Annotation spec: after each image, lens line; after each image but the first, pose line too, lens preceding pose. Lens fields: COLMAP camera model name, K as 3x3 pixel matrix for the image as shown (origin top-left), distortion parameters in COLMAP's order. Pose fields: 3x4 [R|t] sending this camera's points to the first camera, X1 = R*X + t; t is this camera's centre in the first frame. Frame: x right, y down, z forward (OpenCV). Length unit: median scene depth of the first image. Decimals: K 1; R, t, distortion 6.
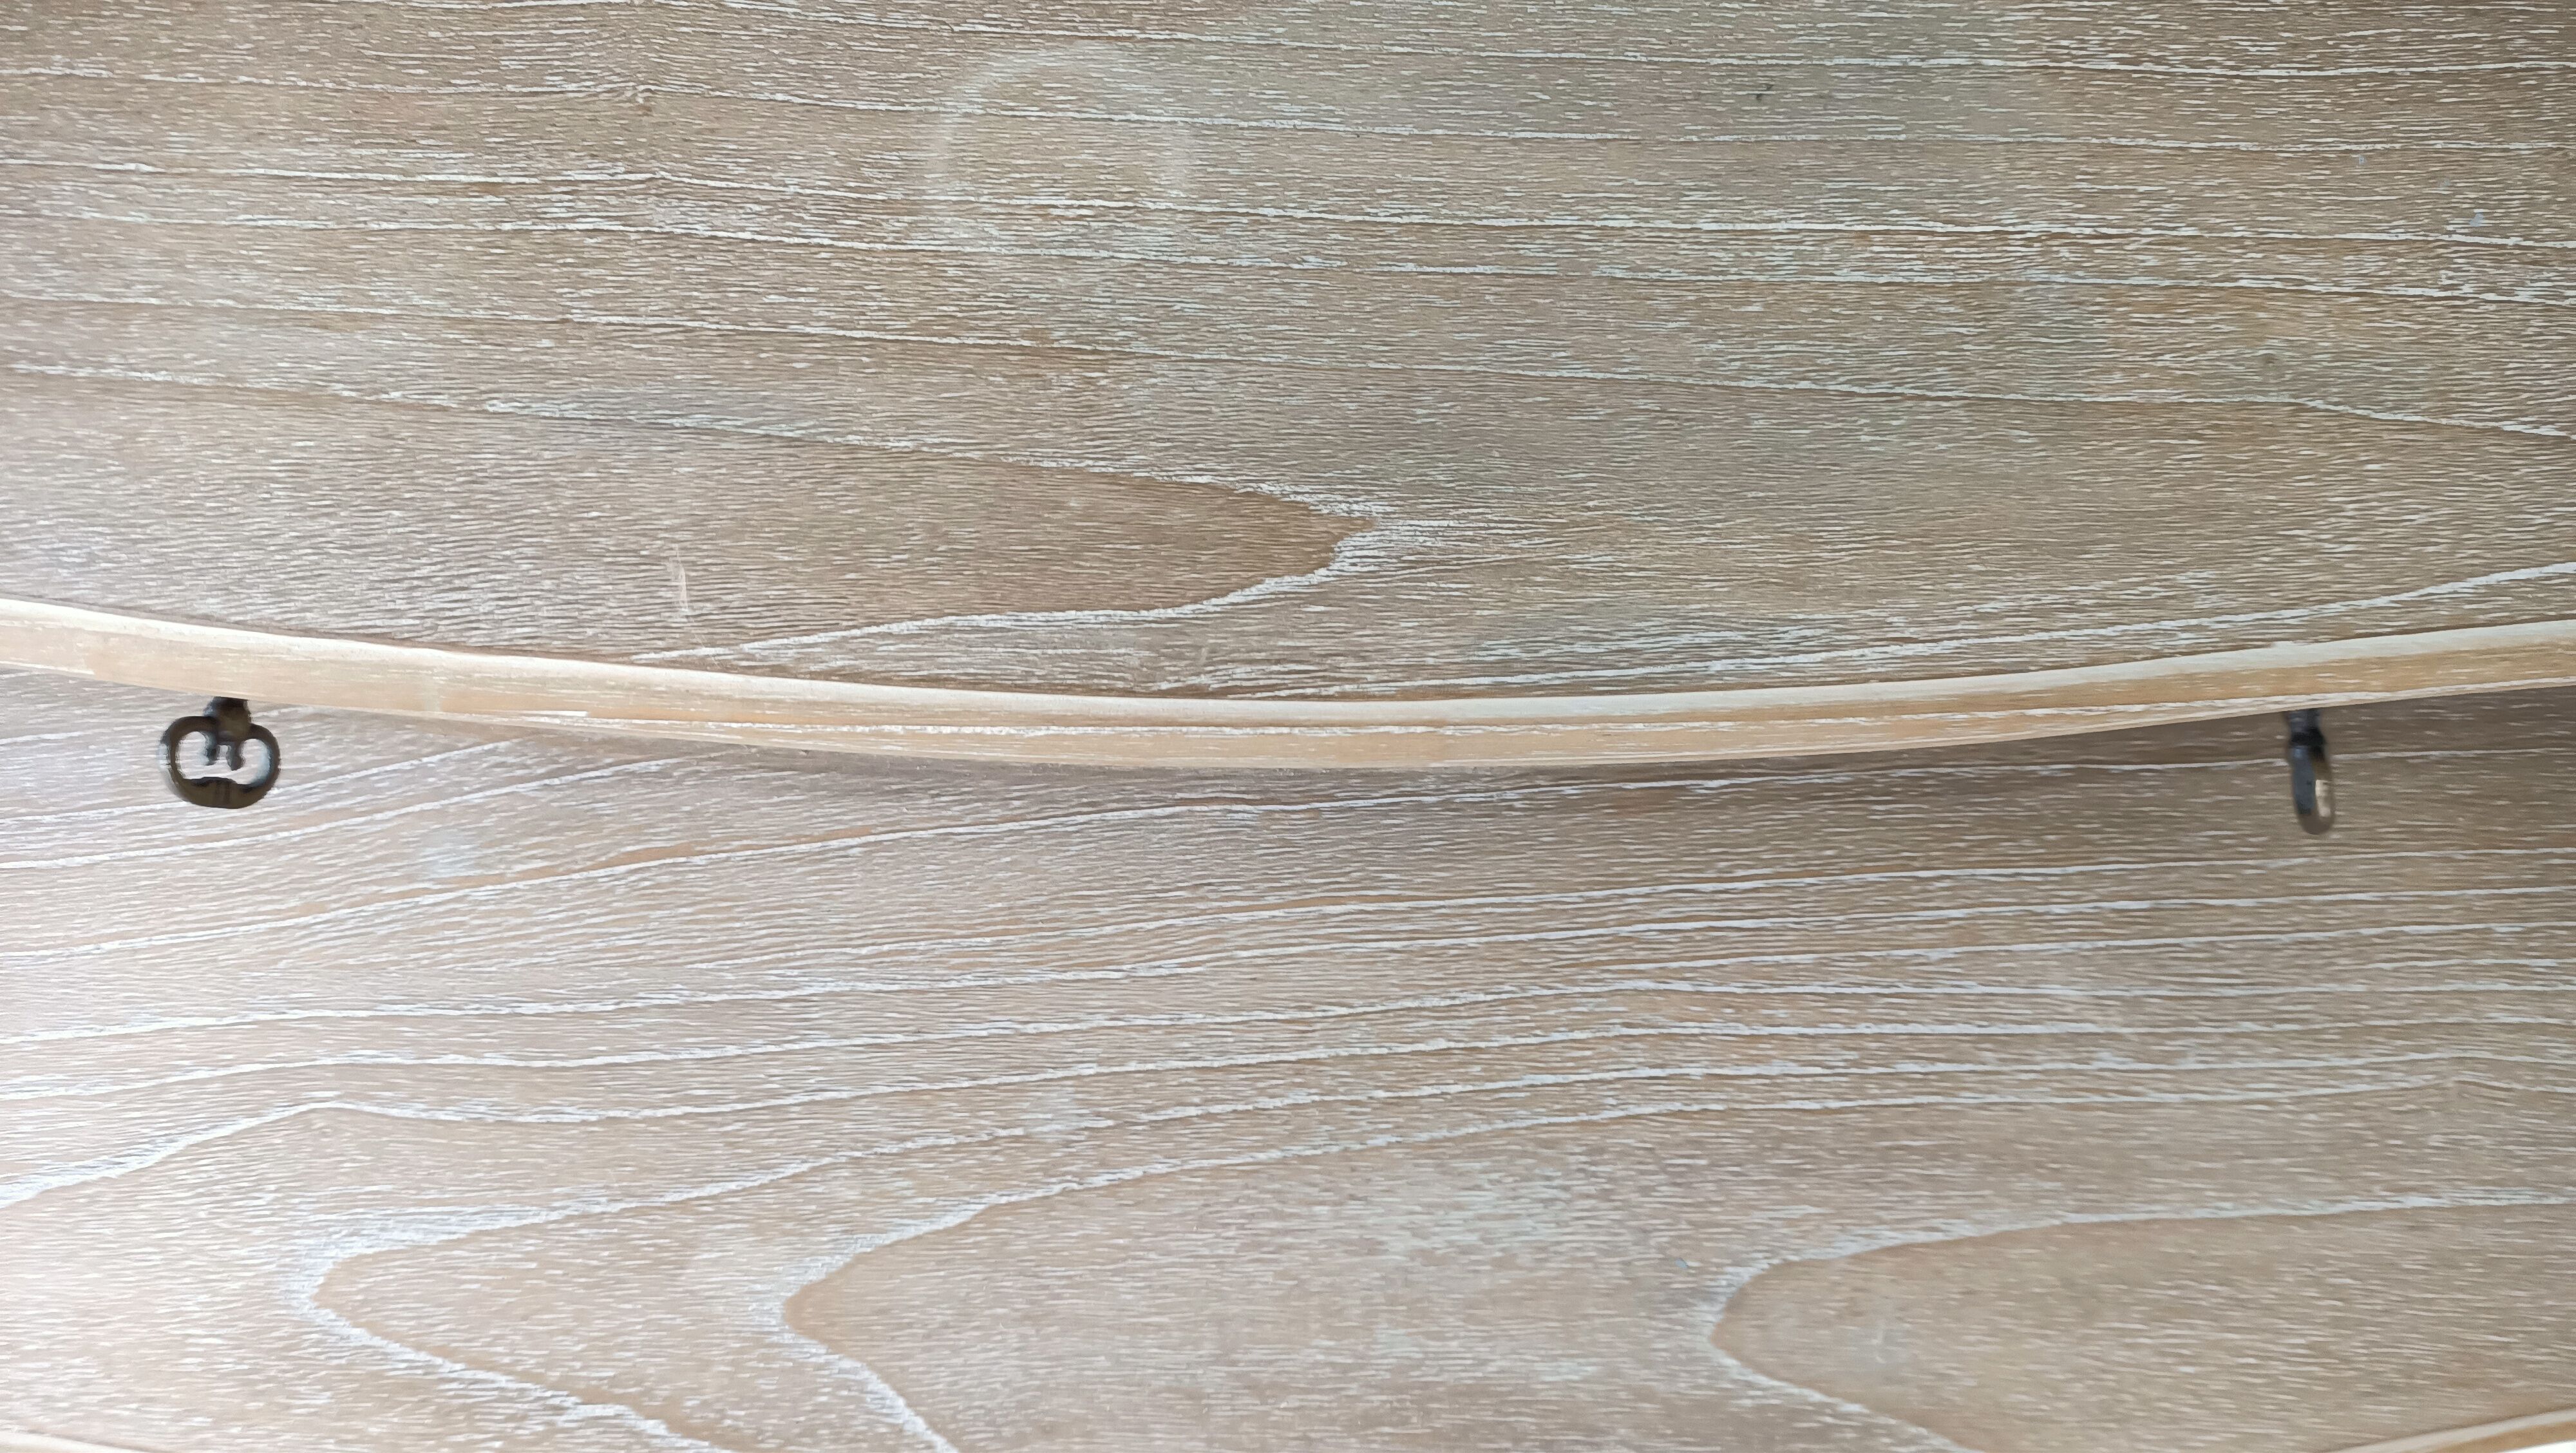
lens RADIAL K [[1944.8, 0, 1296.8], [0, 1944.8, 739.4], [0, 0, 1]] dist [0.054915, -0.092810]
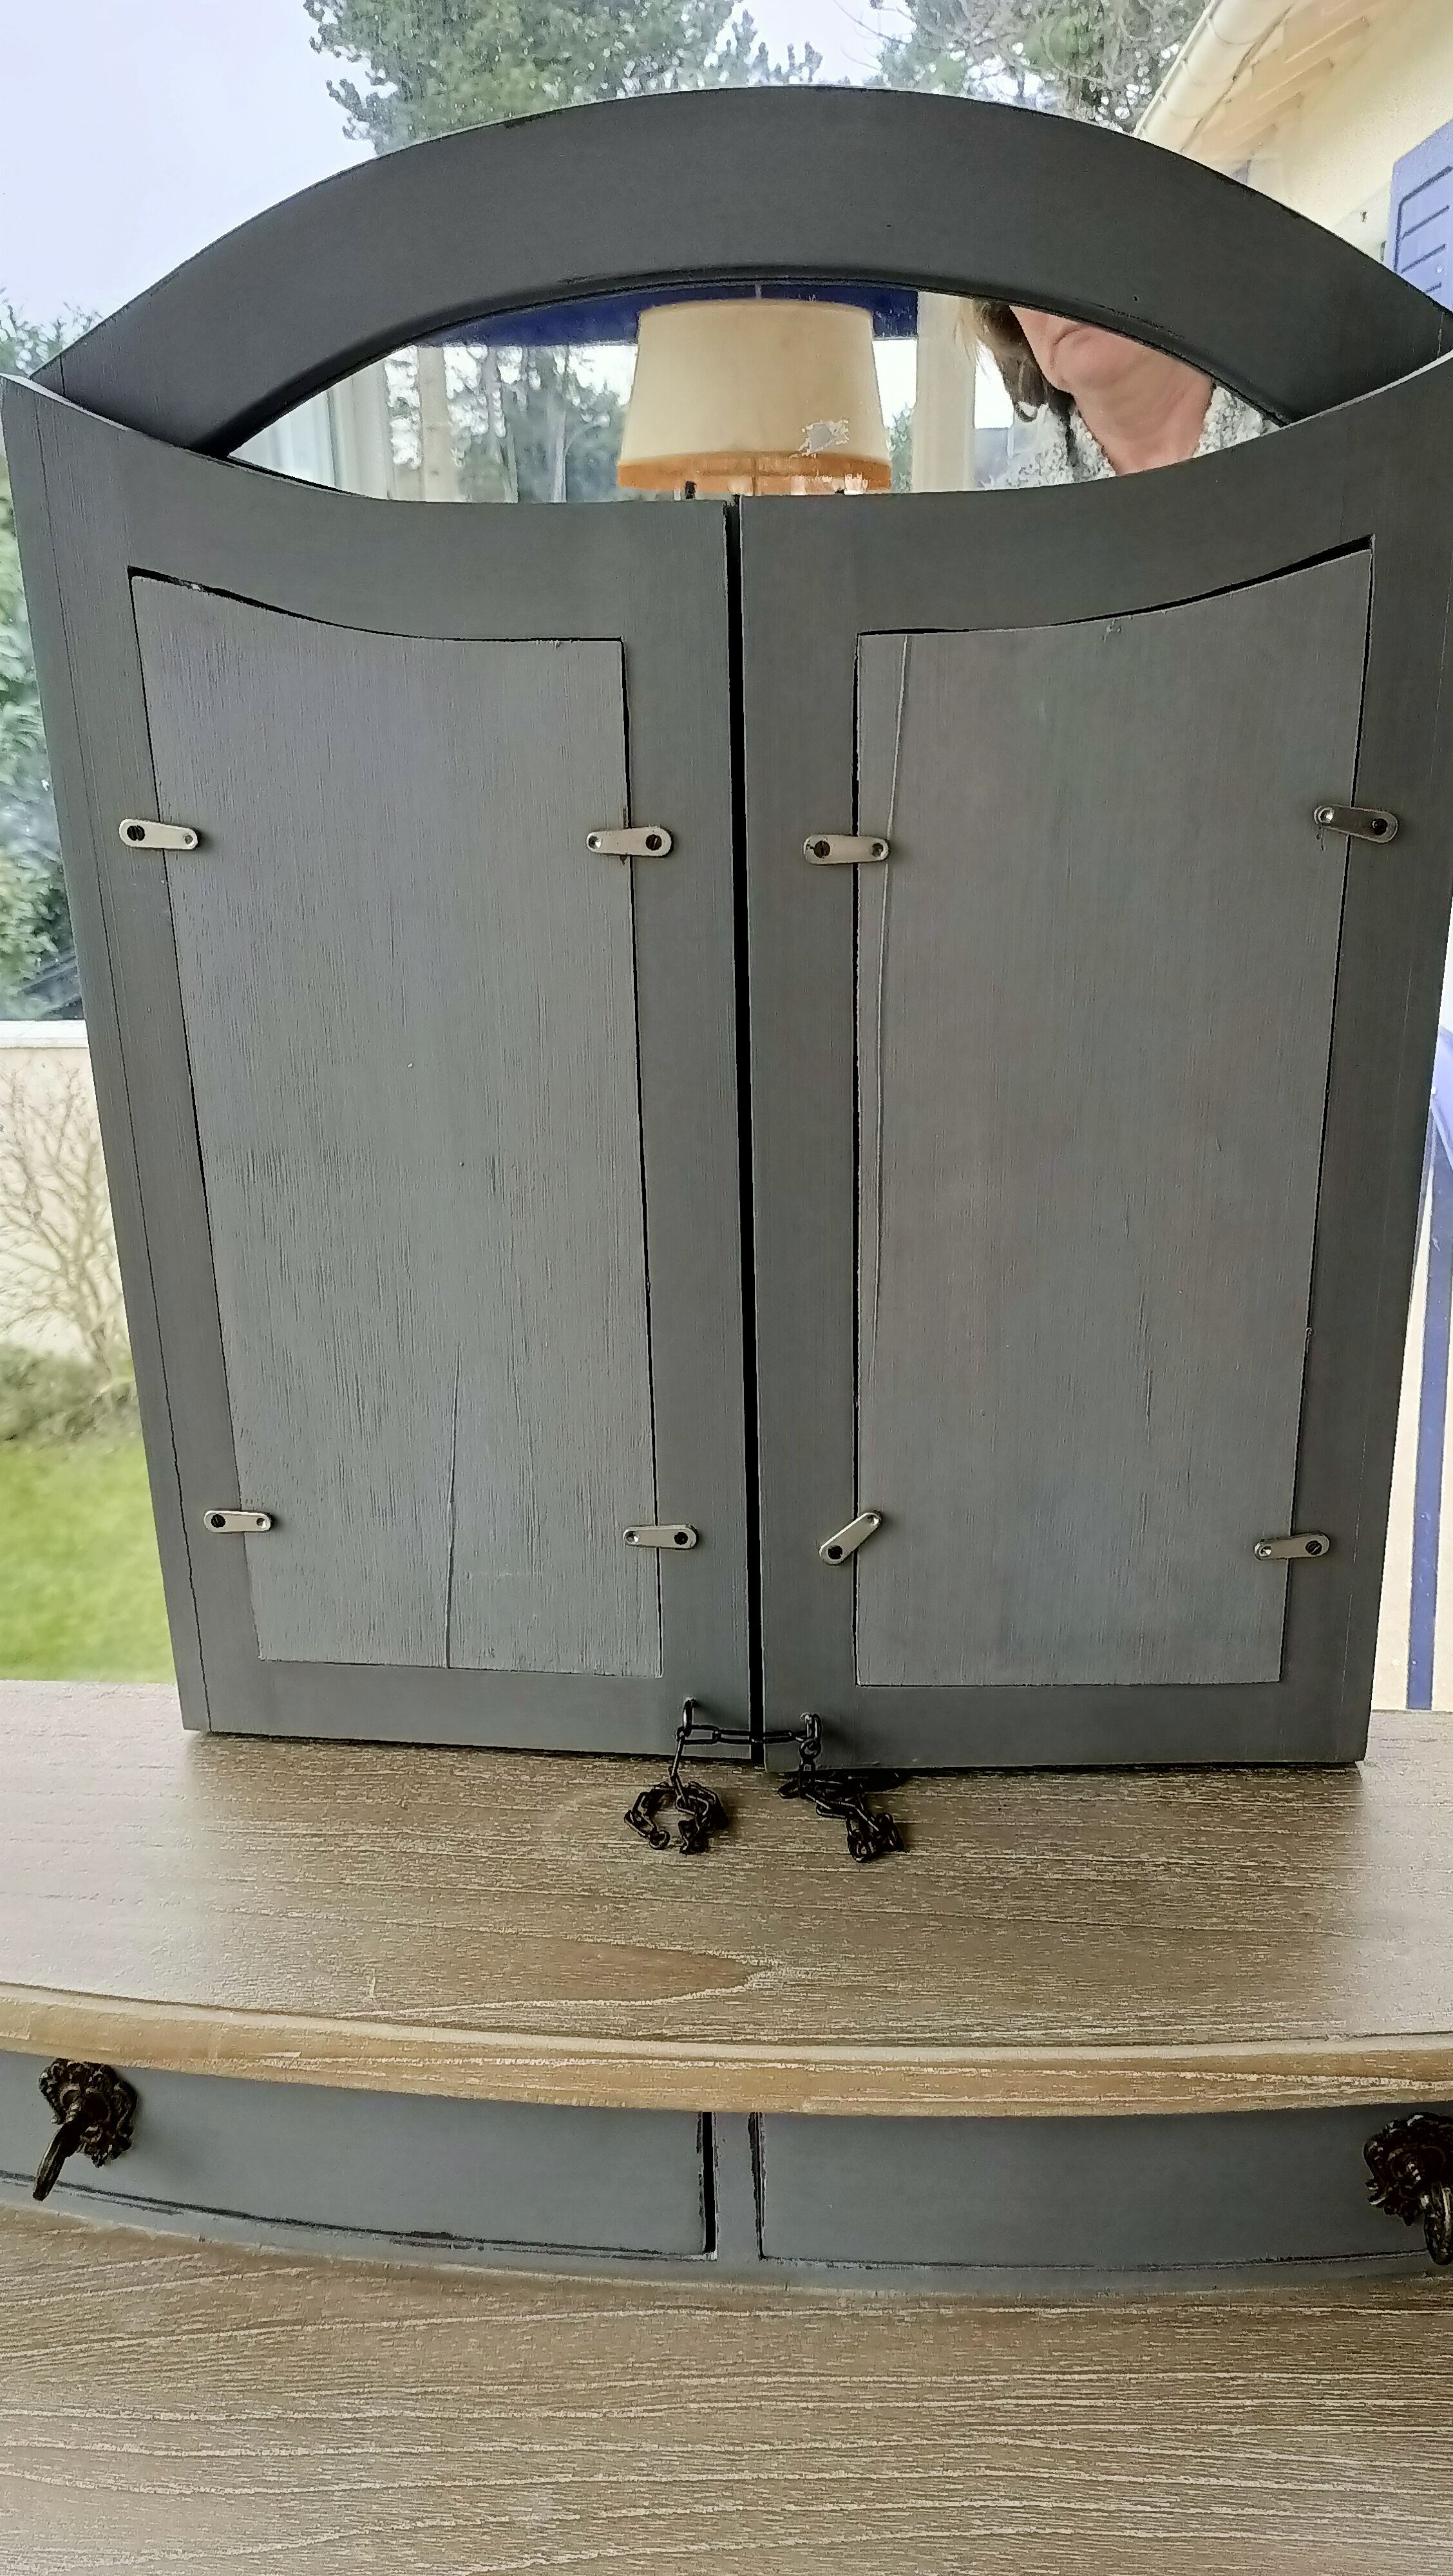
lens RADIAL K [[1944.8, 0, 726.5], [0, 1944.8, 1288.0], [0, 0, 1]] dist [0.054915, -0.092810]
pose [[0.994127, -0.041682, -0.099872, 0.191157], [-0.063320, 0.524367, -0.849134, 1.009599], [0.087763, 0.850471, 0.518648, -0.391834]]
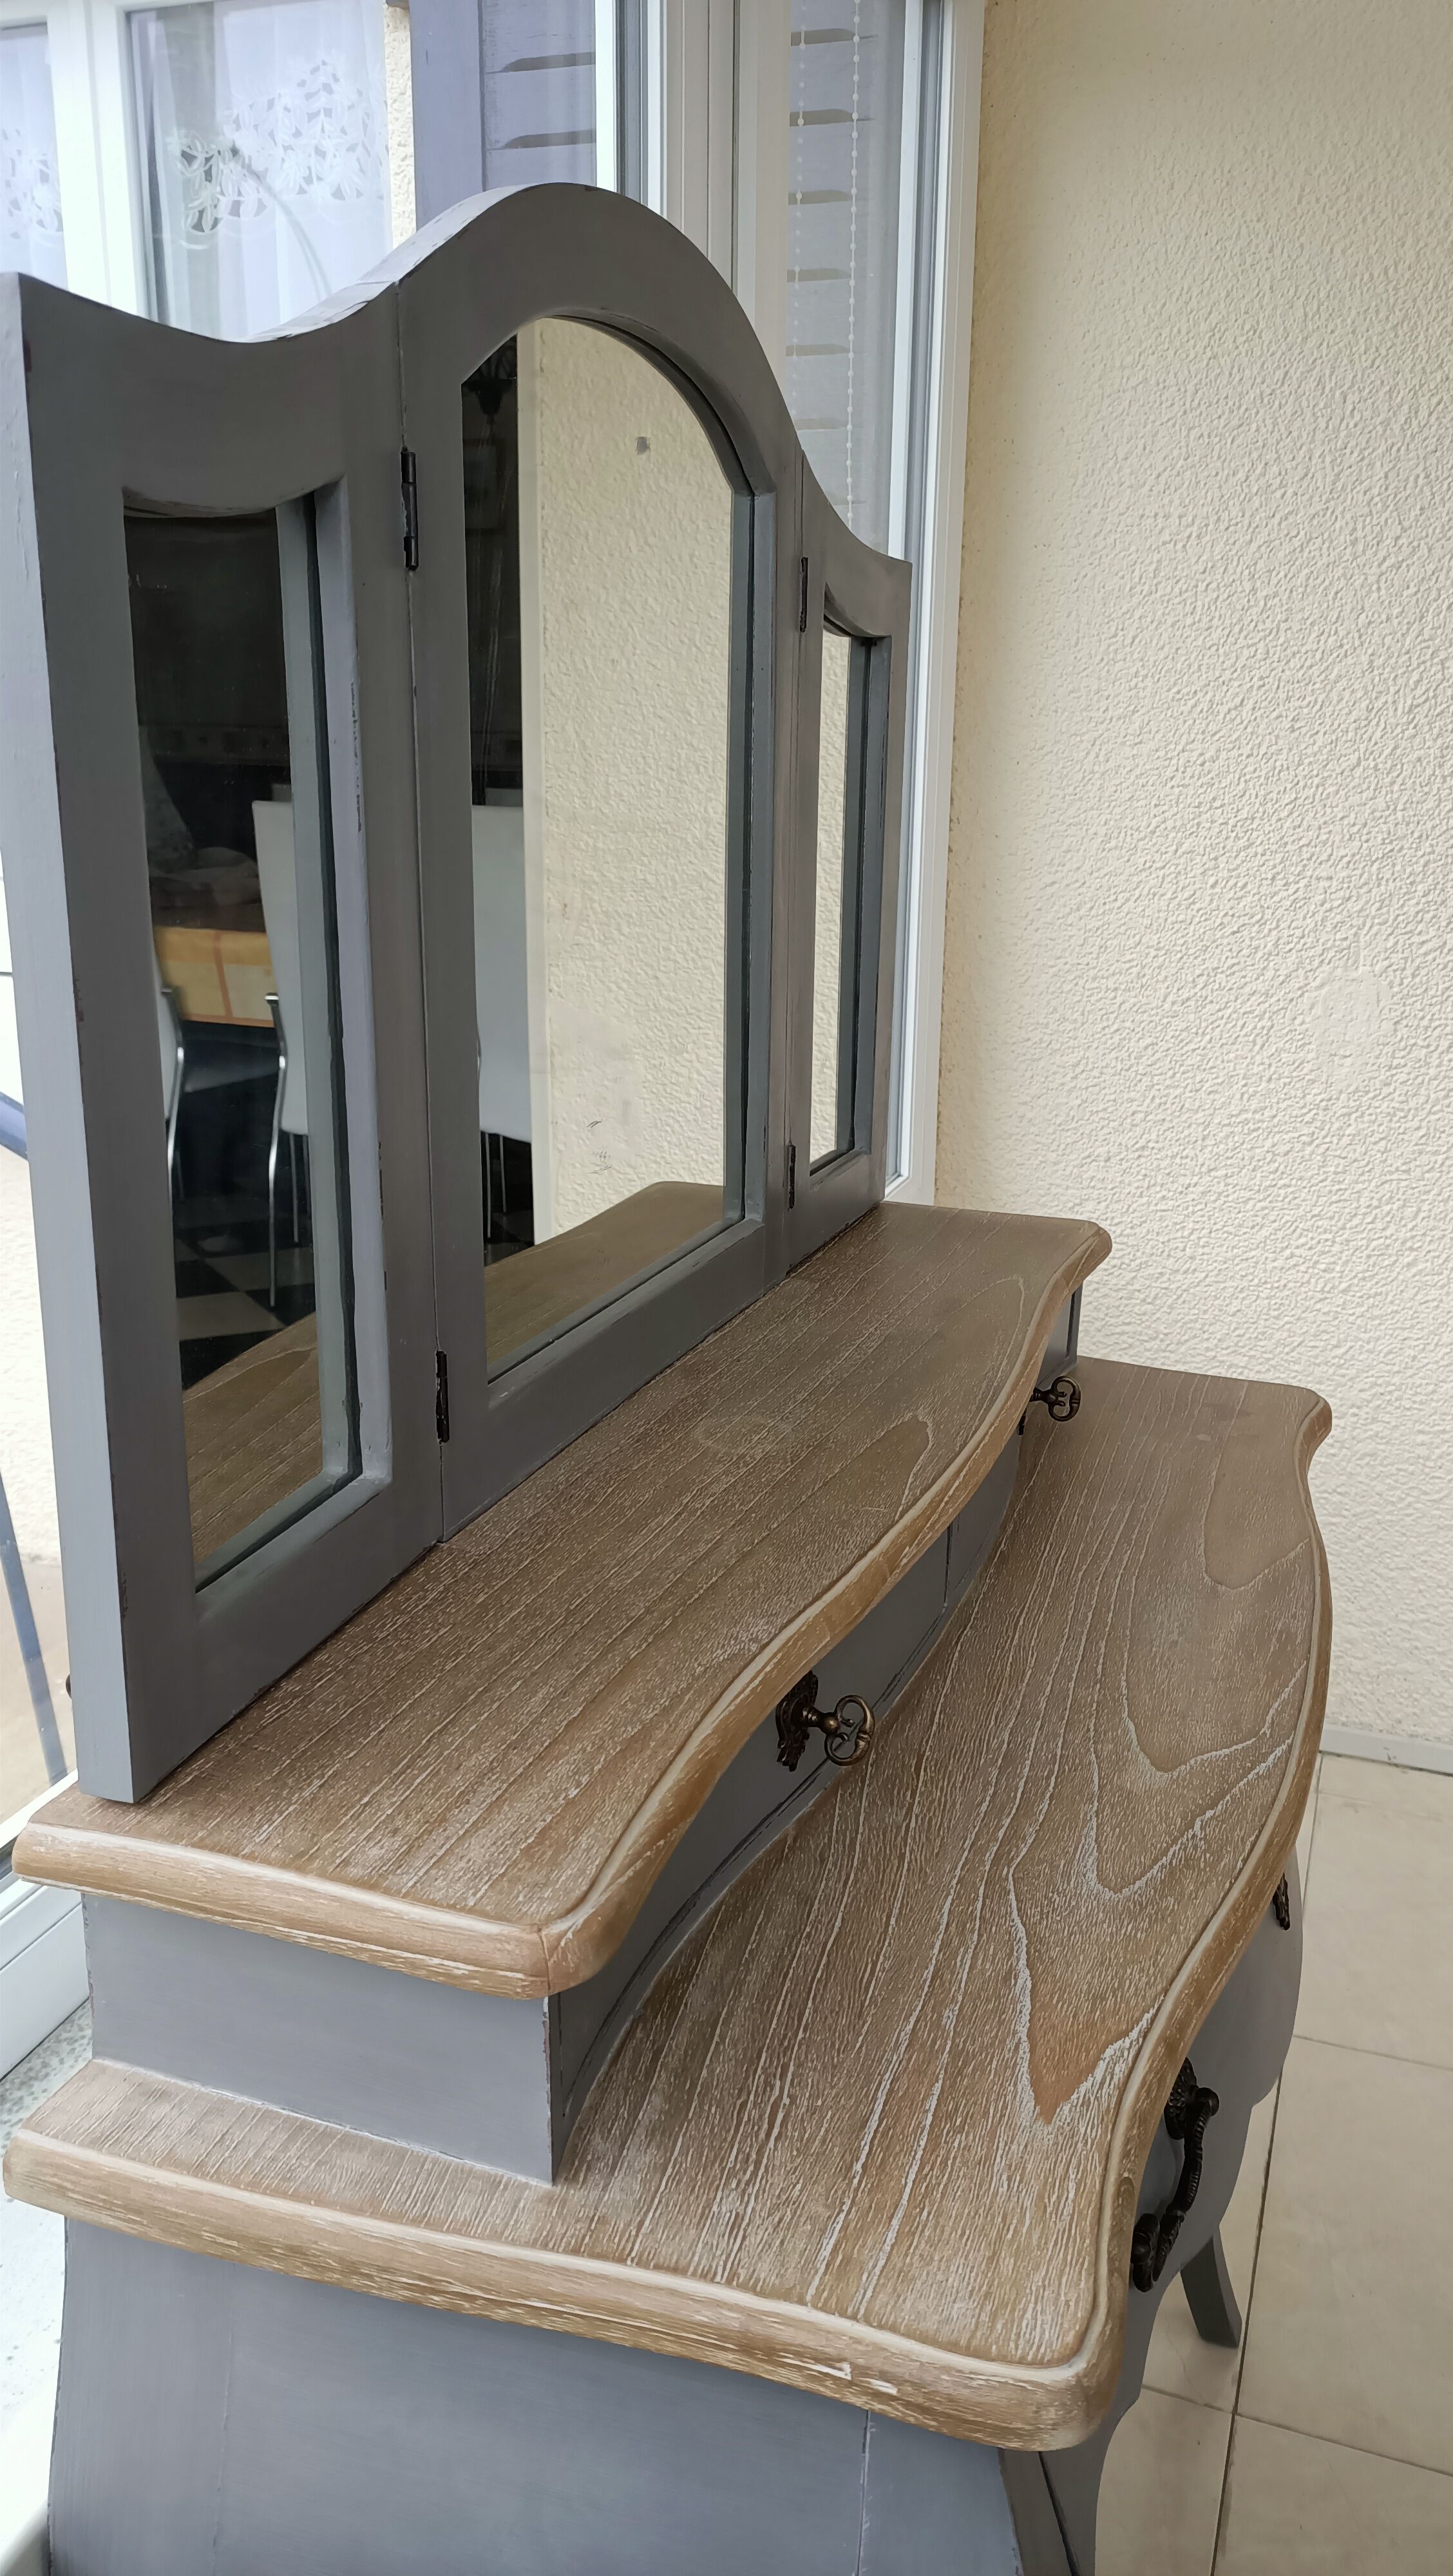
lens RADIAL K [[1894.3, 0, 712.7], [0, 1894.3, 1271.6], [0, 0, 1]] dist [0.060706, -0.141369]
pose [[0.362049, -0.301598, 0.882020, -2.297502], [0.915249, 0.294427, -0.275012, 0.295585], [-0.176747, 0.906836, 0.382634, -0.148075]]
